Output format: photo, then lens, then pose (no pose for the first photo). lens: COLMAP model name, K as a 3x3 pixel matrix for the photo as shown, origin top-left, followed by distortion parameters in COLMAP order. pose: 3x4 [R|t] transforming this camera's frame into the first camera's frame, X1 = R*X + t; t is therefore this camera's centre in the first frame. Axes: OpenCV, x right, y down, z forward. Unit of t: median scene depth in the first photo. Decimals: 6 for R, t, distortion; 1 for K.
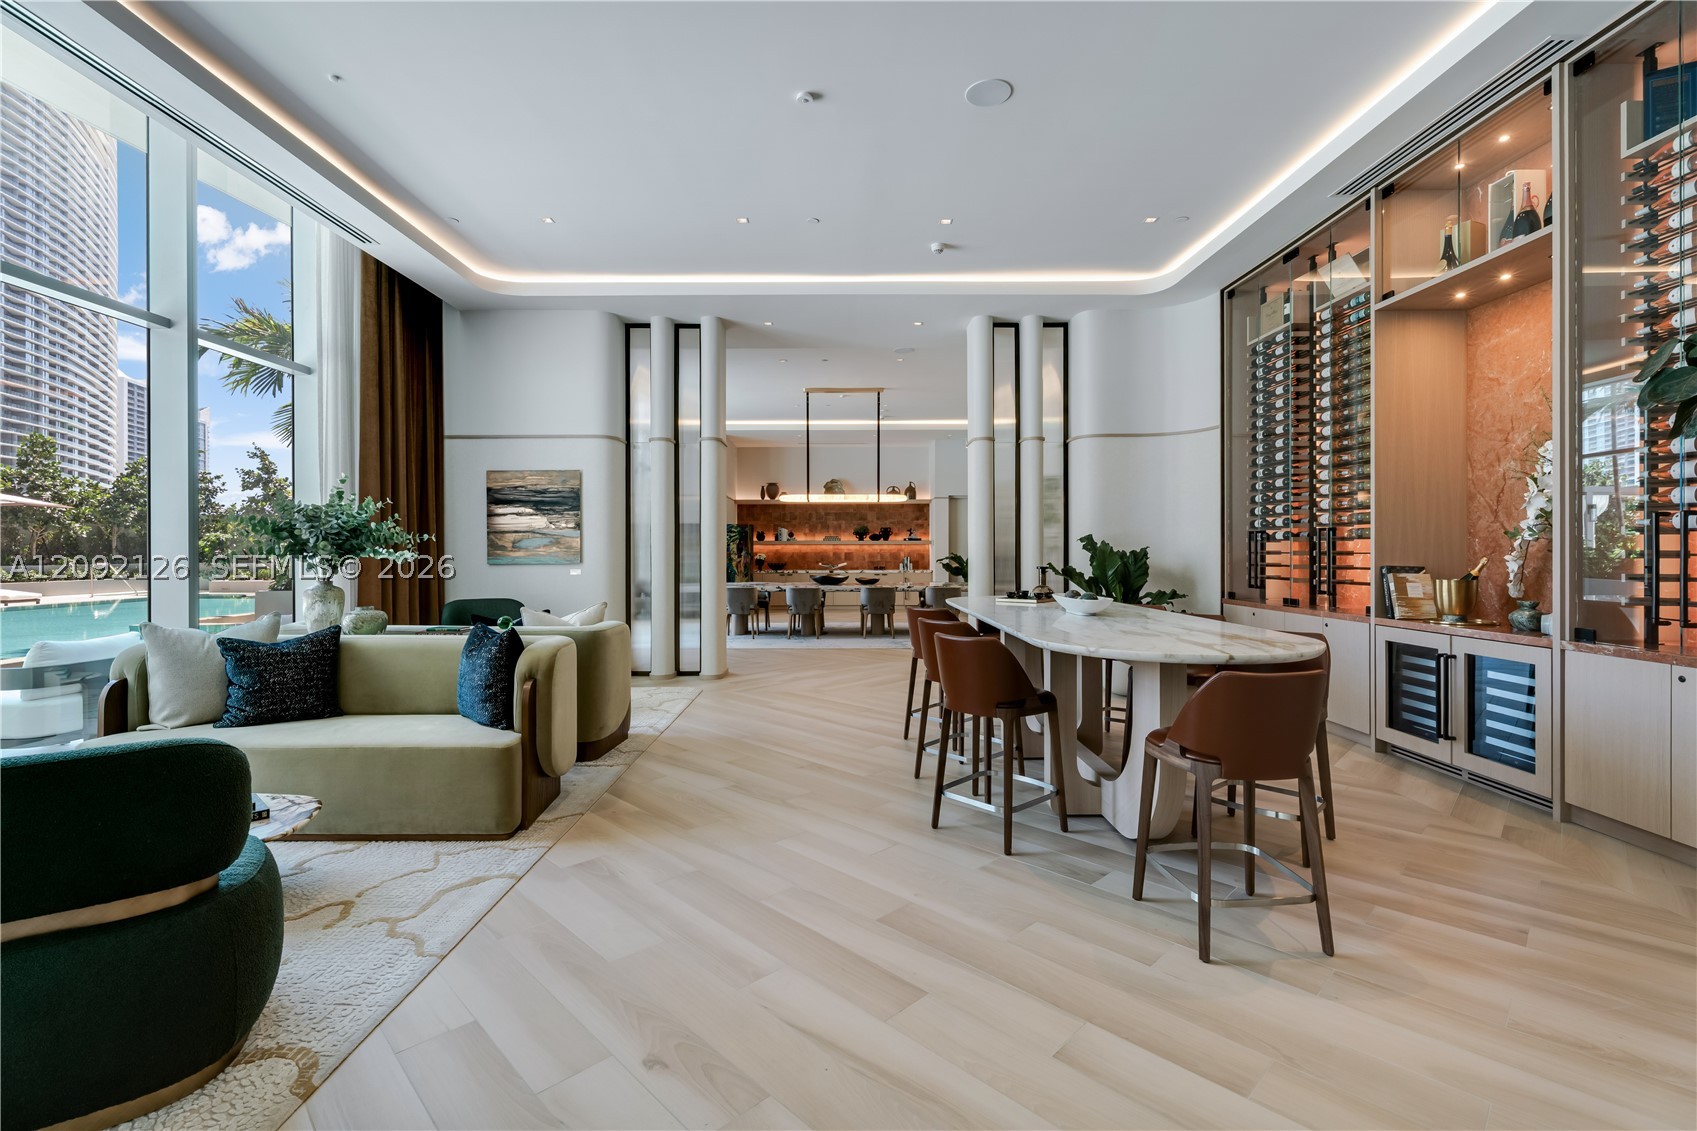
lens RADIAL K [[821.2, 0, 845.7], [0, 821.2, 551.8], [0, 0, 1]] dist [0.000315, 0.000237]
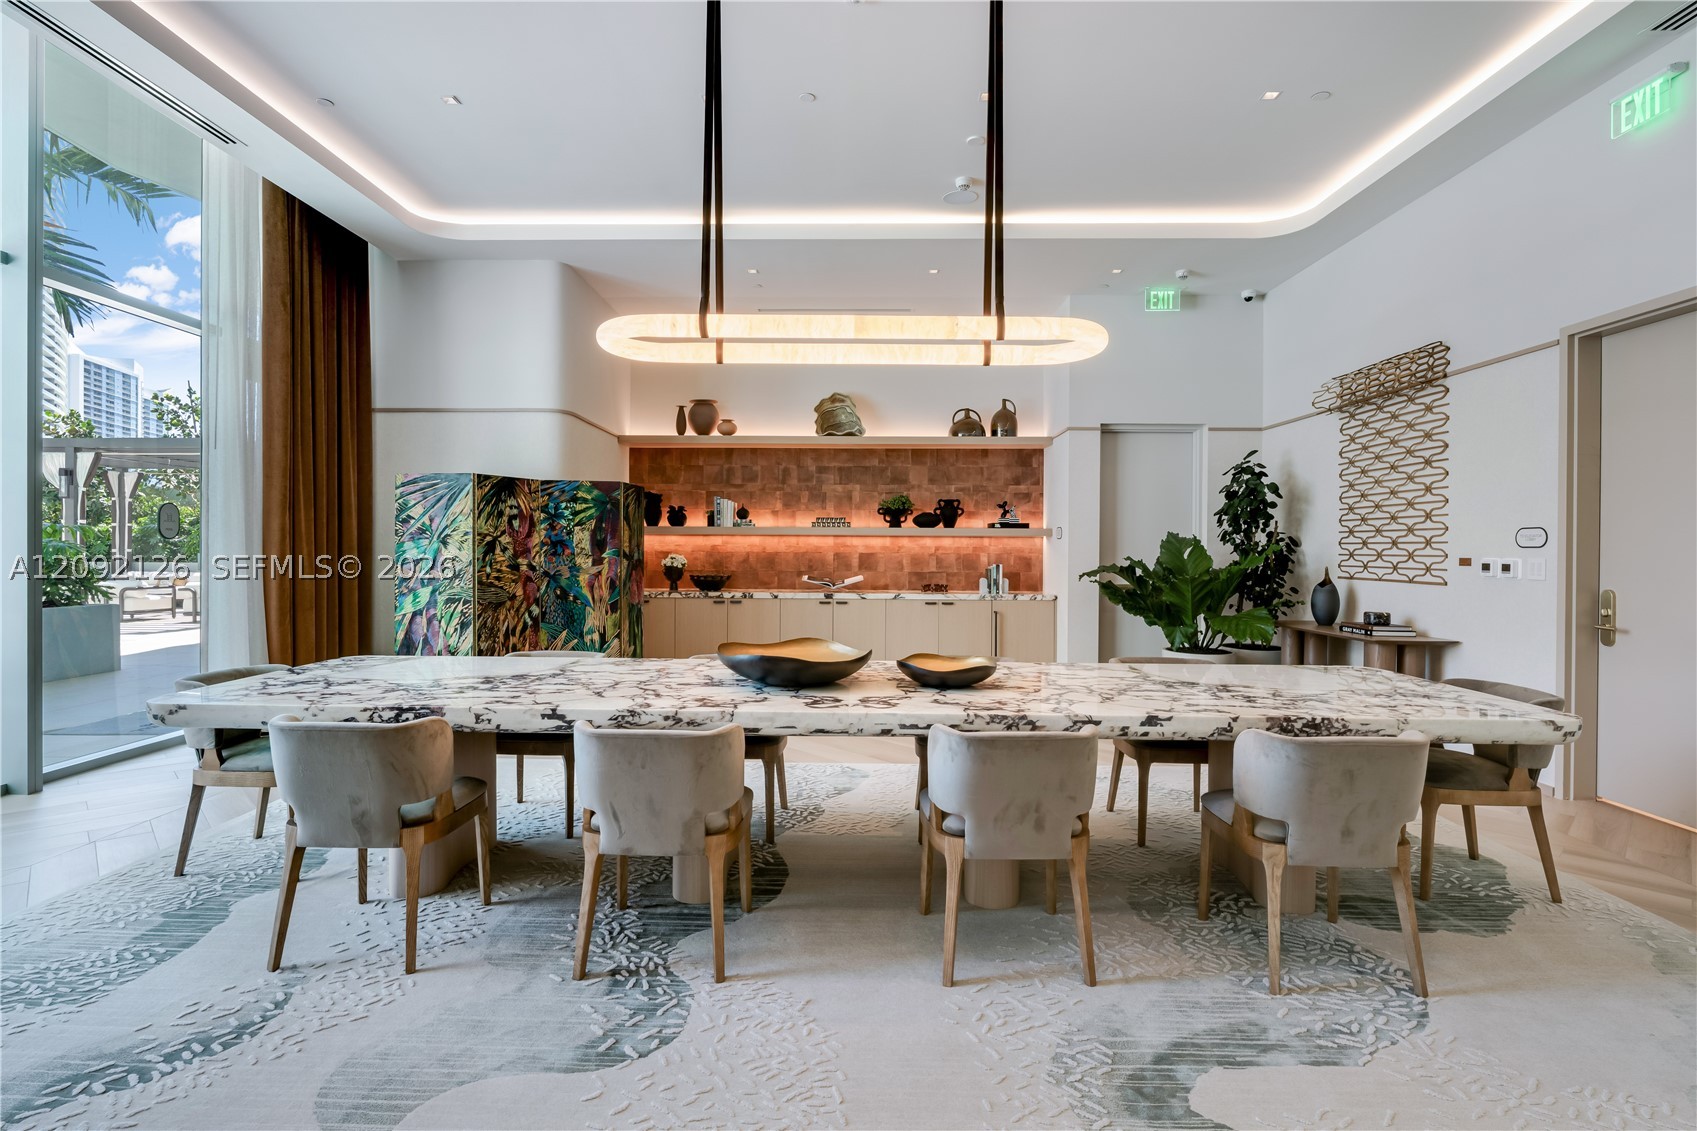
lens RADIAL K [[821.2, 0, 845.7], [0, 821.2, 551.8], [0, 0, 1]] dist [0.000315, 0.000237]
pose [[0.999697, 0.005924, -0.023879, 0.002060], [-0.006046, 0.999969, -0.005046, 0.002456], [0.023848, 0.005189, 0.999702, 0.539107]]
